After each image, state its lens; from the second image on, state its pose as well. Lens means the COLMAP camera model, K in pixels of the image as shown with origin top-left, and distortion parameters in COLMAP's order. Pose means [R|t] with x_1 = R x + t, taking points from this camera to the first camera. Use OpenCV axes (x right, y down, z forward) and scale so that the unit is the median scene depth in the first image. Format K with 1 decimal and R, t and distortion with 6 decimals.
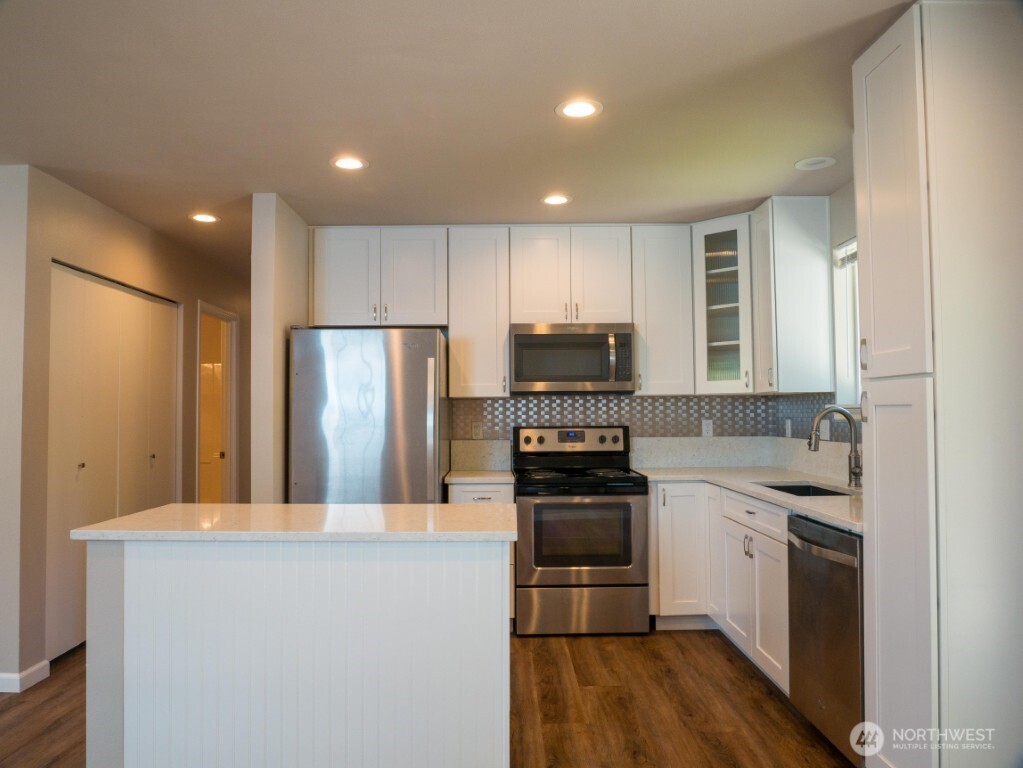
lens RADIAL K [[727.3, 0, 508.6], [0, 727.3, 385.7], [0, 0, 1]] dist [-0.055222, 0.023534]
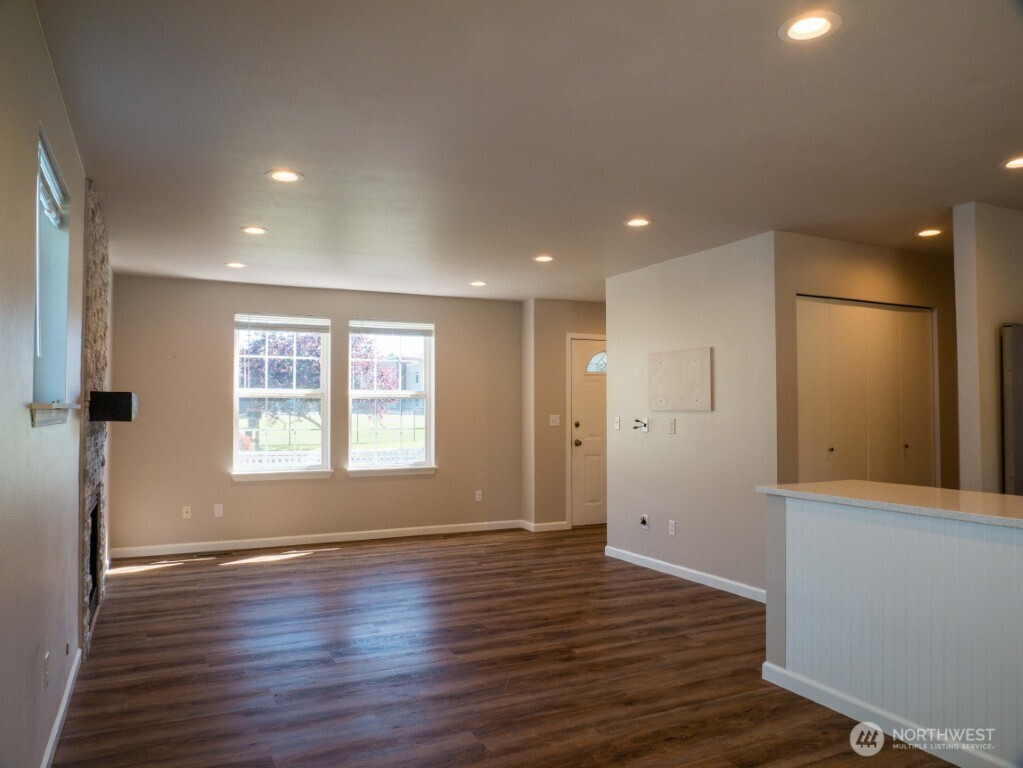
lens RADIAL K [[727.3, 0, 508.4], [0, 727.3, 385.5], [0, 0, 1]] dist [-0.055222, 0.023534]
pose [[0.430441, -0.025344, -0.902263, 0.278556], [0.032153, 0.999402, -0.012733, -0.004022], [0.902046, -0.023529, 0.430999, -0.067917]]
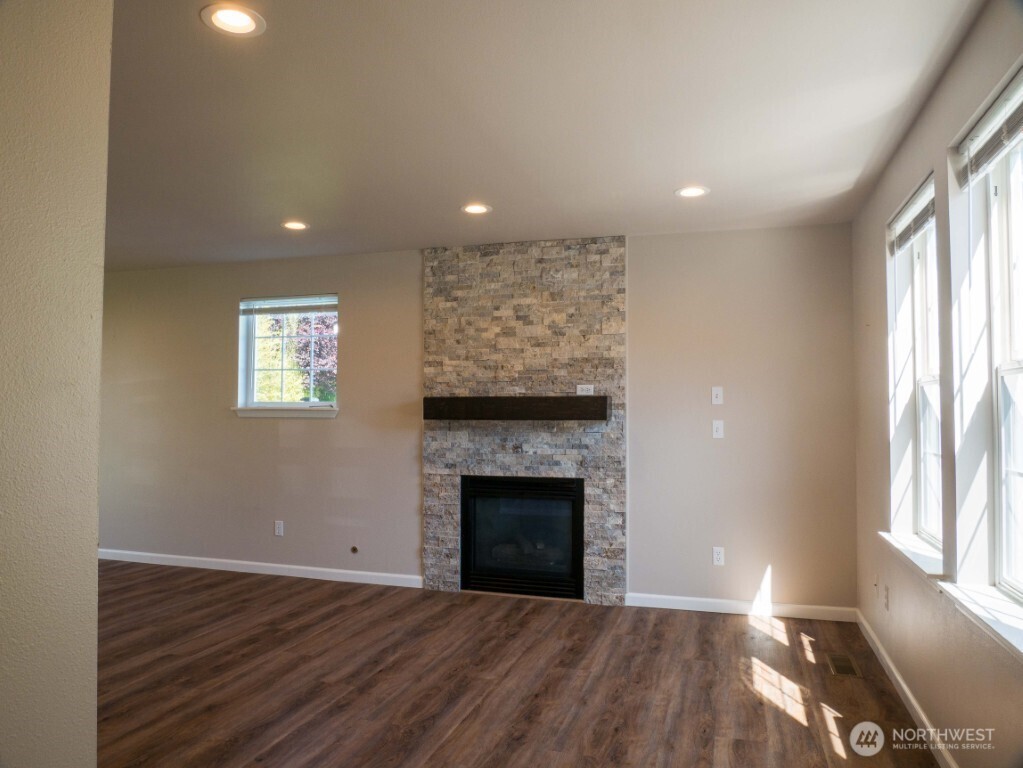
lens RADIAL K [[727.3, 0, 510.6], [0, 727.3, 383.9], [0, 0, 1]] dist [-0.055222, 0.023534]
pose [[-0.951959, 0.013377, 0.305933, -1.180671], [-0.010232, 0.997098, -0.075436, 0.041609], [-0.306054, -0.074942, -0.949060, 0.942373]]
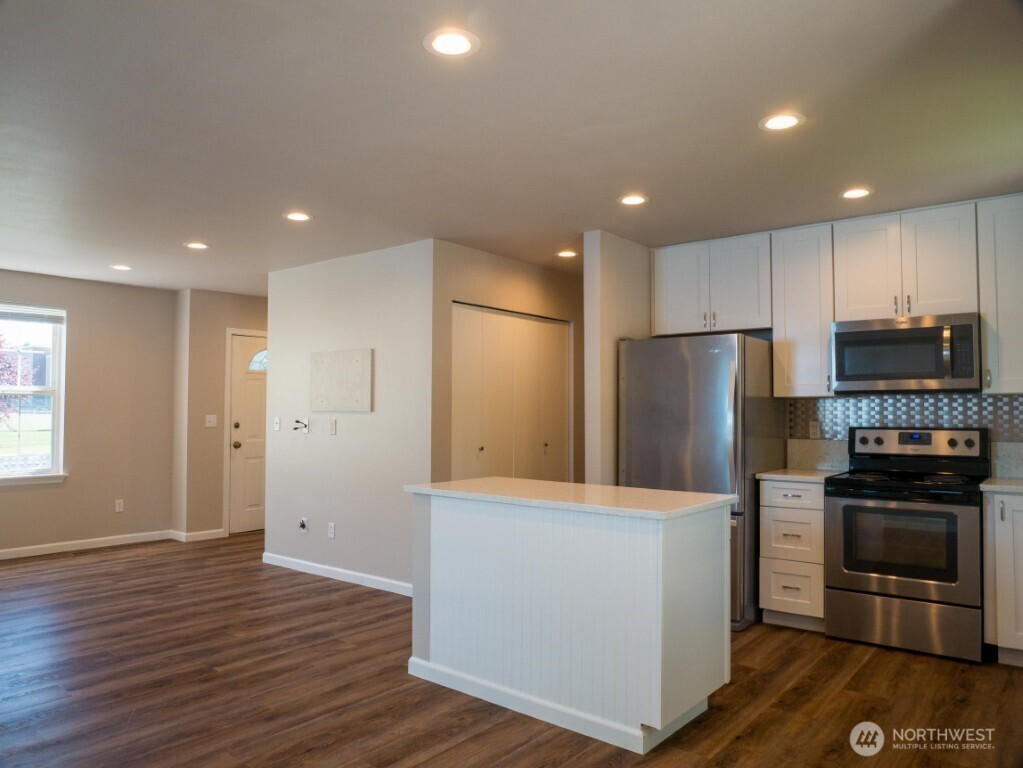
lens RADIAL K [[727.3, 0, 506.6], [0, 727.3, 385.7], [0, 0, 1]] dist [-0.055222, 0.023534]
pose [[0.769603, -0.013707, -0.638375, 0.286116], [0.015536, 0.999876, -0.002739, -0.003228], [0.638333, -0.007809, 0.769720, -0.035524]]
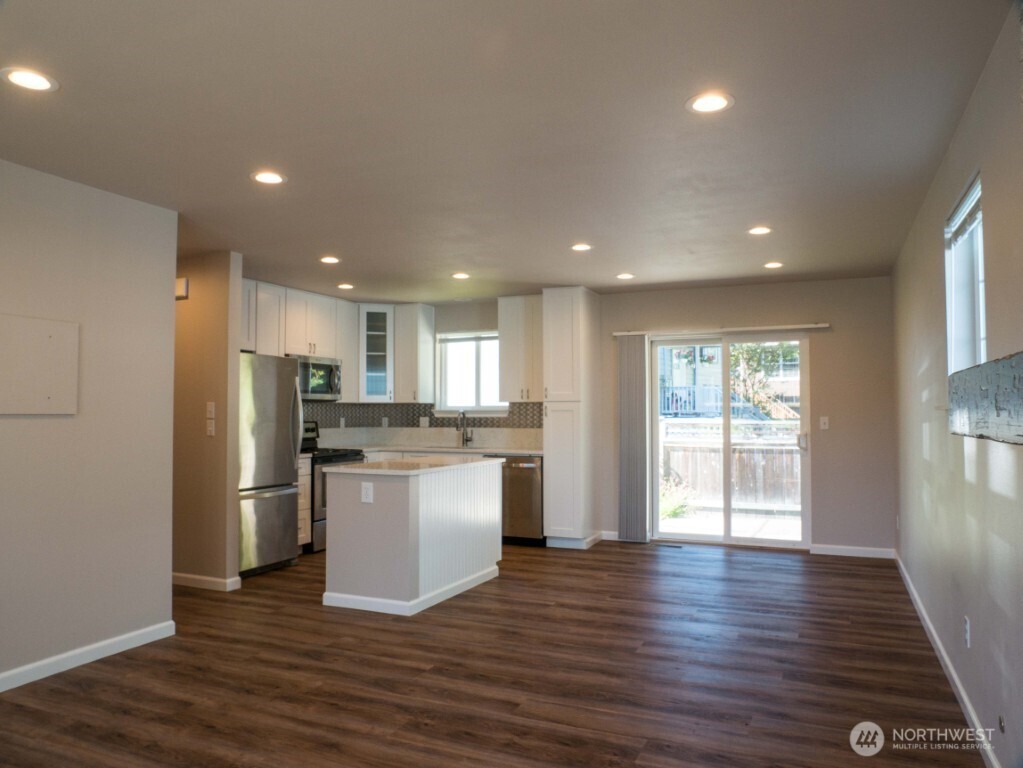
lens RADIAL K [[727.3, 0, 504.0], [0, 727.3, 385.8], [0, 0, 1]] dist [-0.055222, 0.023534]
pose [[0.420248, 0.039353, 0.906556, -1.199887], [-0.036207, 0.998991, -0.026581, 0.005226], [-0.906687, -0.021653, 0.421248, -0.043476]]
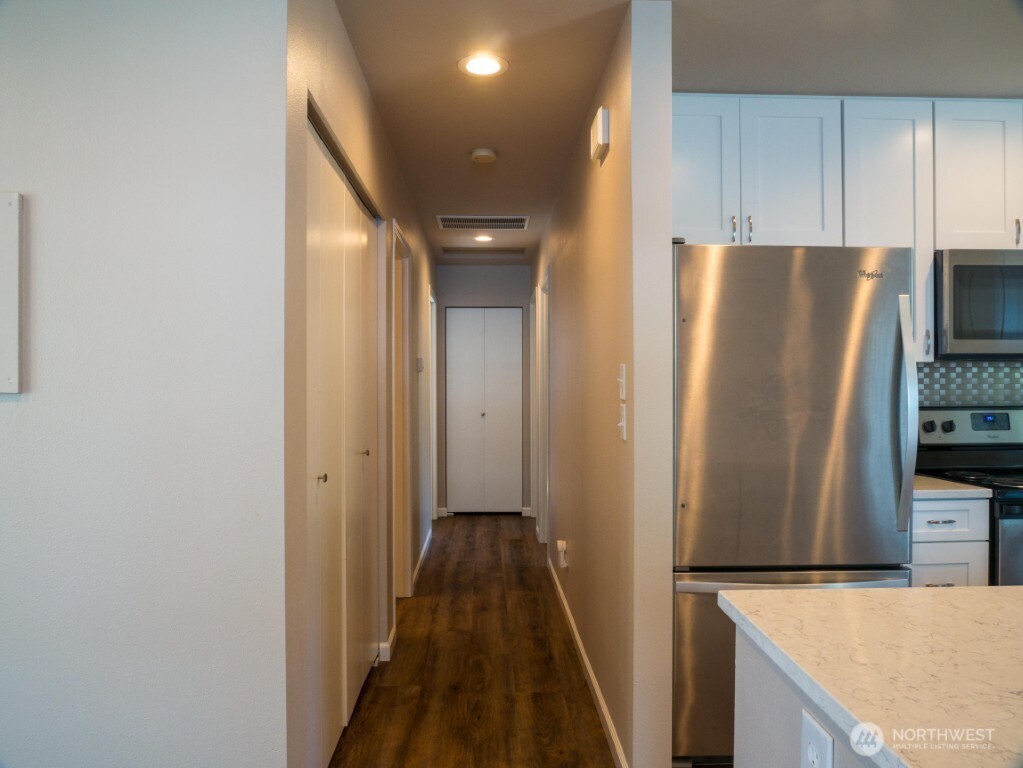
lens RADIAL K [[727.3, 0, 510.7], [0, 727.3, 386.1], [0, 0, 1]] dist [-0.055222, 0.023534]
pose [[0.999938, 0.002006, 0.010960, -0.390846], [-0.002402, 0.999341, 0.036216, 0.014861], [-0.010880, -0.036240, 0.999284, 0.364813]]
